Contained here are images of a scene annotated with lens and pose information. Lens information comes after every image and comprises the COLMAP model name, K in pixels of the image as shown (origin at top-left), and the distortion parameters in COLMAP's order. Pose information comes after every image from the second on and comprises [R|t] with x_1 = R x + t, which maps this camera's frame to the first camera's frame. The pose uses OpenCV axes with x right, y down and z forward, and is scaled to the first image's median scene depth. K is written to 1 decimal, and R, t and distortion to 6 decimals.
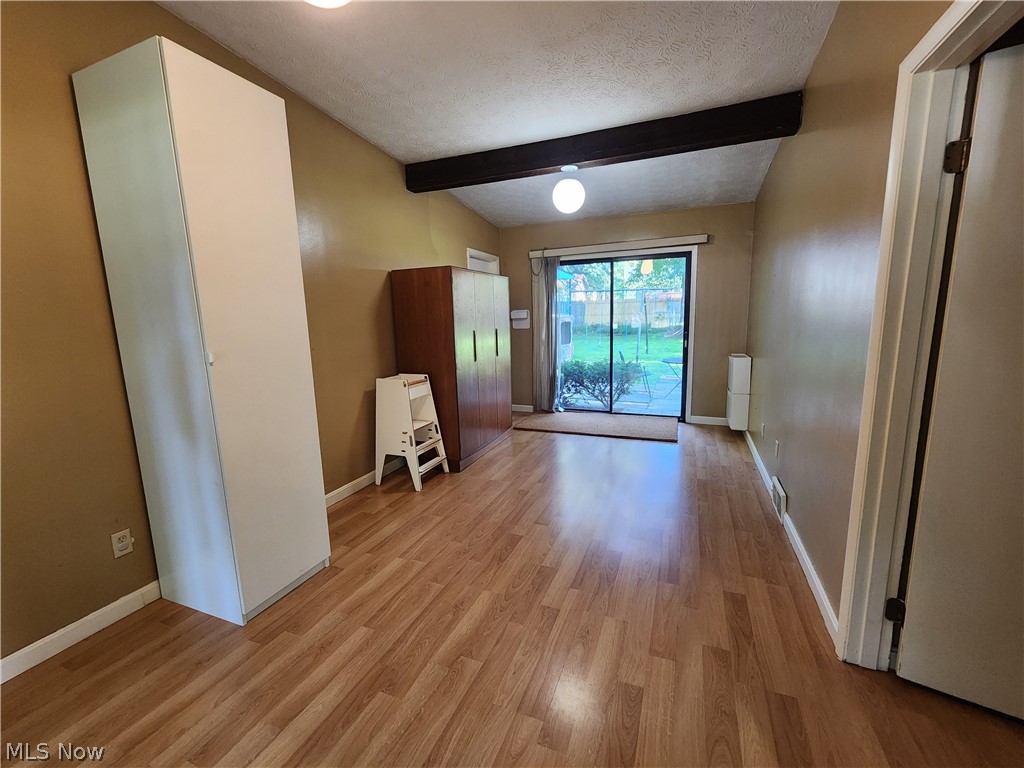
lens RADIAL K [[419.4, 0, 515.0], [0, 419.4, 383.4], [0, 0, 1]] dist [0.014202, 0.000000]
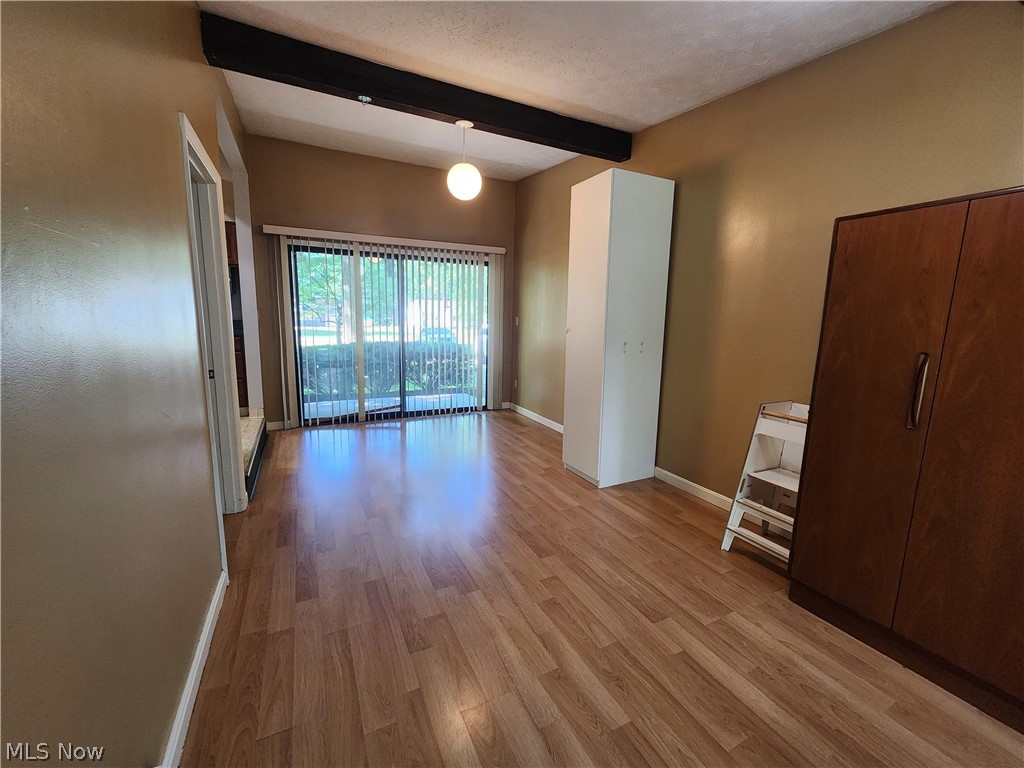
lens RADIAL K [[419.4, 0, 513.3], [0, 419.4, 382.9], [0, 0, 1]] dist [0.014202, 0.000000]
pose [[-0.653507, 0.128547, -0.745925, 0.724082], [-0.129613, 0.951913, 0.277600, -0.246584], [0.745741, 0.278096, -0.605420, 1.498920]]
